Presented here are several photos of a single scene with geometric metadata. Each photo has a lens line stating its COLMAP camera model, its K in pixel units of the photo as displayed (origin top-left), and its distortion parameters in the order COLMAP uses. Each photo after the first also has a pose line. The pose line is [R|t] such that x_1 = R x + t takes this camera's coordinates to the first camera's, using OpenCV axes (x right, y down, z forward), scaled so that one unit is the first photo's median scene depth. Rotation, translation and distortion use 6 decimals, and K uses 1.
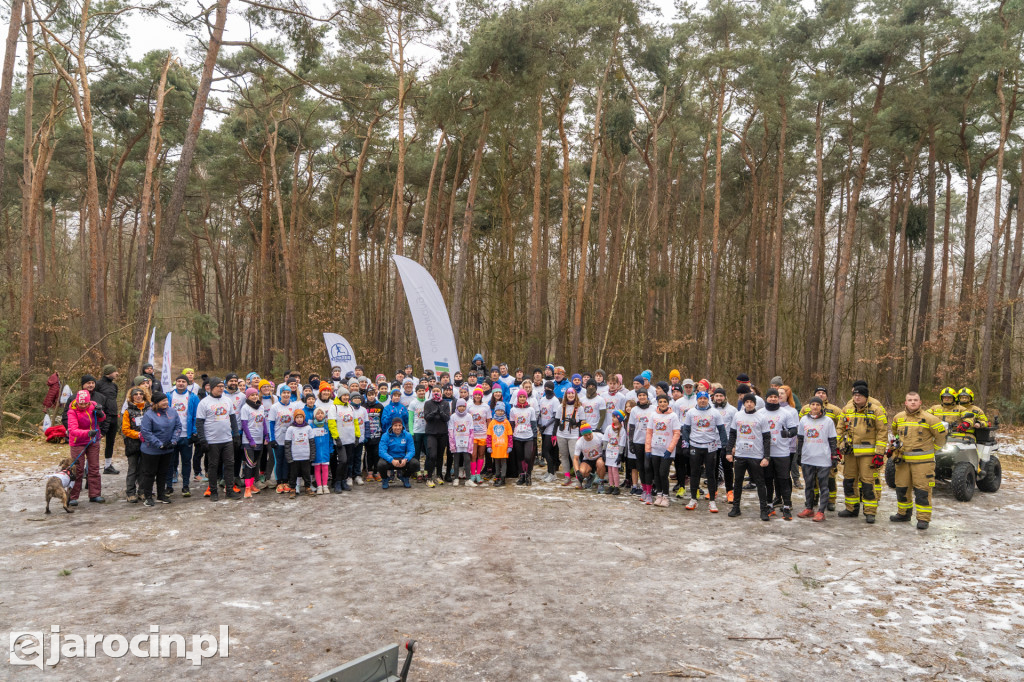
lens RADIAL K [[701.0, 0, 510.1], [0, 701.0, 341.7], [0, 0, 1]] dist [-0.003782, -0.002215]
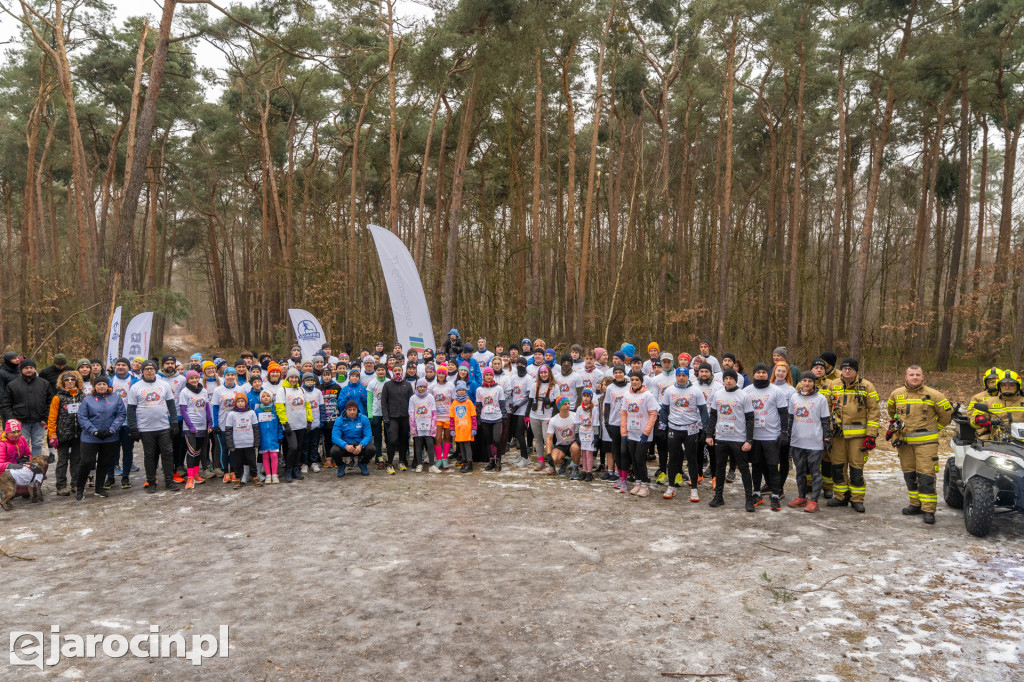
lens RADIAL K [[701.0, 0, 510.1], [0, 701.0, 341.7], [0, 0, 1]] dist [-0.003782, -0.002215]
pose [[0.998999, -0.017252, -0.041270, 0.090193], [0.018888, 0.999038, 0.039583, -0.000389], [0.040547, -0.040322, 0.998364, 0.097926]]
